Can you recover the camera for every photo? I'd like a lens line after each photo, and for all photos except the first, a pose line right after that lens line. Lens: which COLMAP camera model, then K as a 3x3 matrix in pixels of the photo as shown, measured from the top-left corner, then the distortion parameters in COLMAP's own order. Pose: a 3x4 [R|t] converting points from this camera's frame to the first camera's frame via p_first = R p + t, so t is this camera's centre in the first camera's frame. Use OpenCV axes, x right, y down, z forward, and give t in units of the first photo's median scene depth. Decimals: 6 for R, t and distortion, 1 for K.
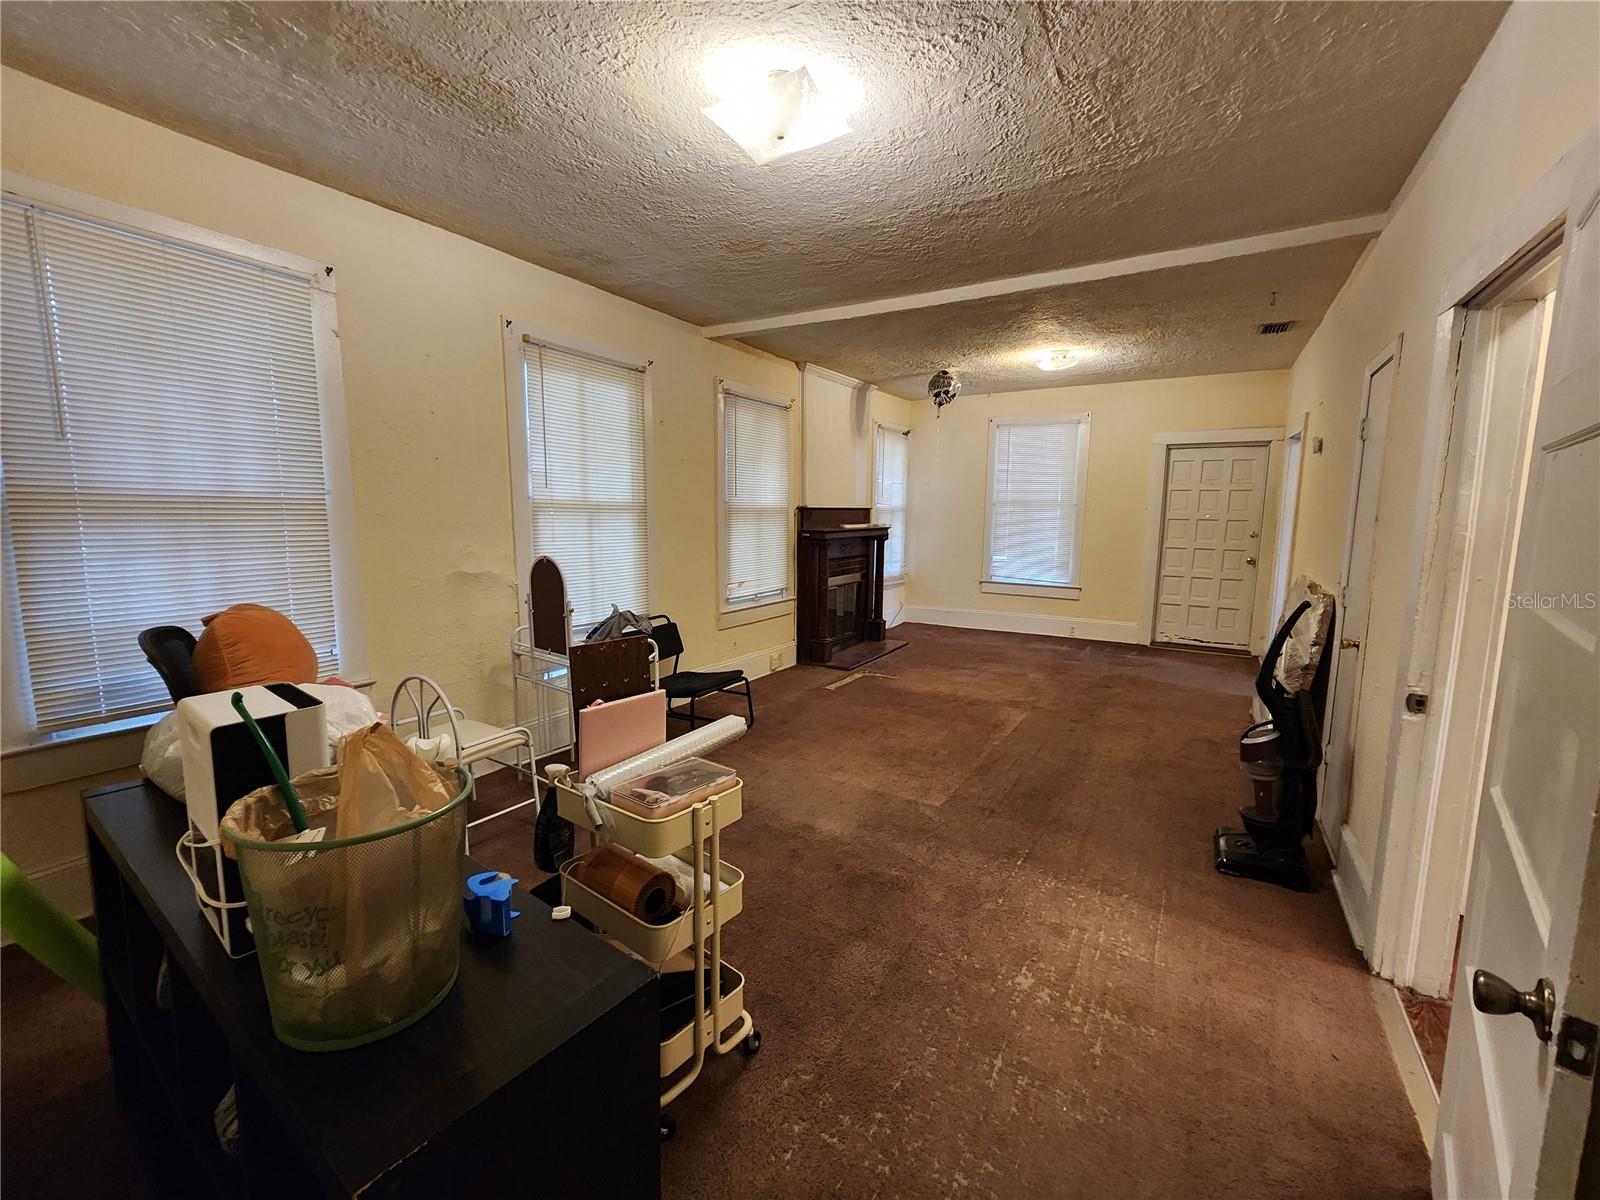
lens RADIAL K [[656.4, 0, 796.9], [0, 656.4, 599.2], [0, 0, 1]] dist [0.001475, -0.000233]
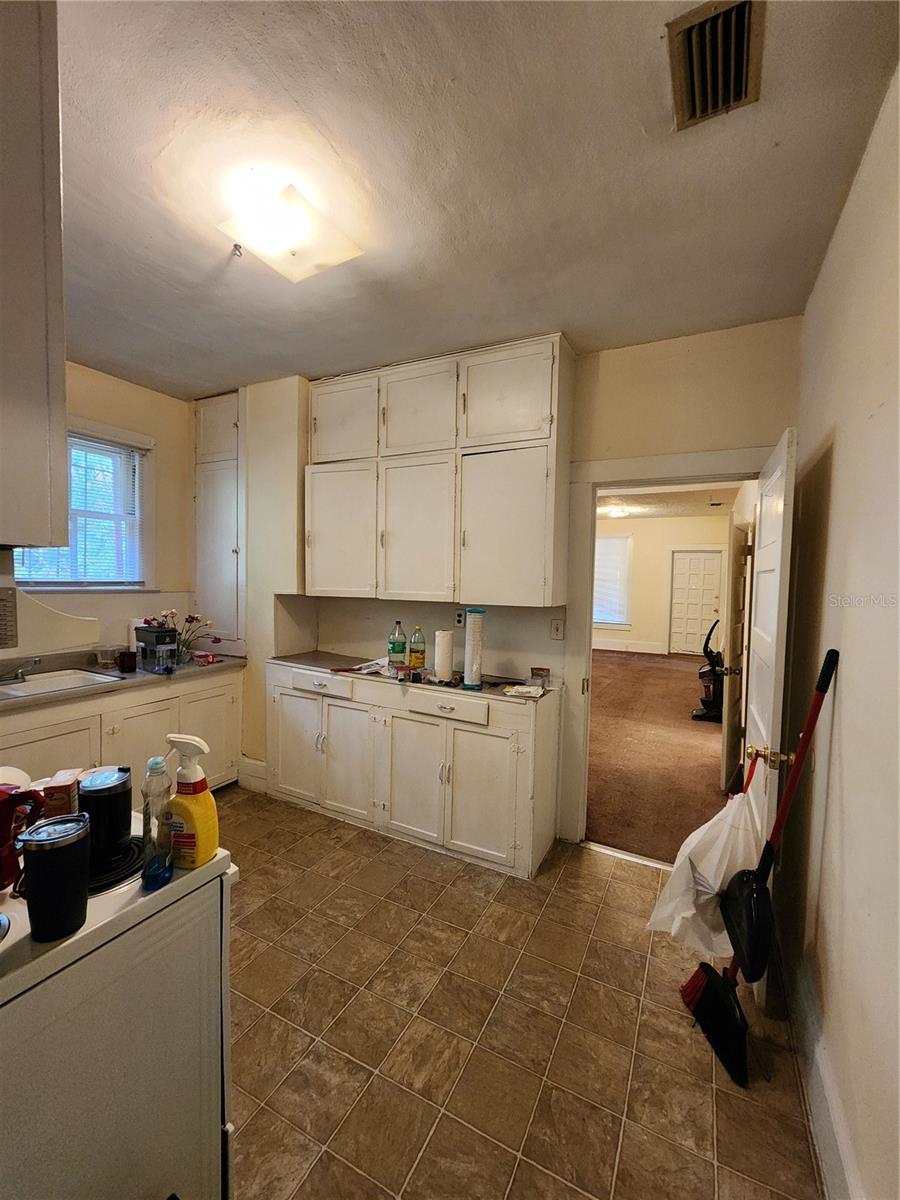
lens RADIAL K [[492.3, 0, 450.0], [0, 492.3, 600.0], [0, 0, 1]] dist [0.001475, -0.000233]
pose [[0.997087, 0.009400, 0.075689, -0.247778], [-0.002694, 0.996098, -0.088218, 0.051037], [-0.076223, 0.087757, 0.993221, -0.473955]]
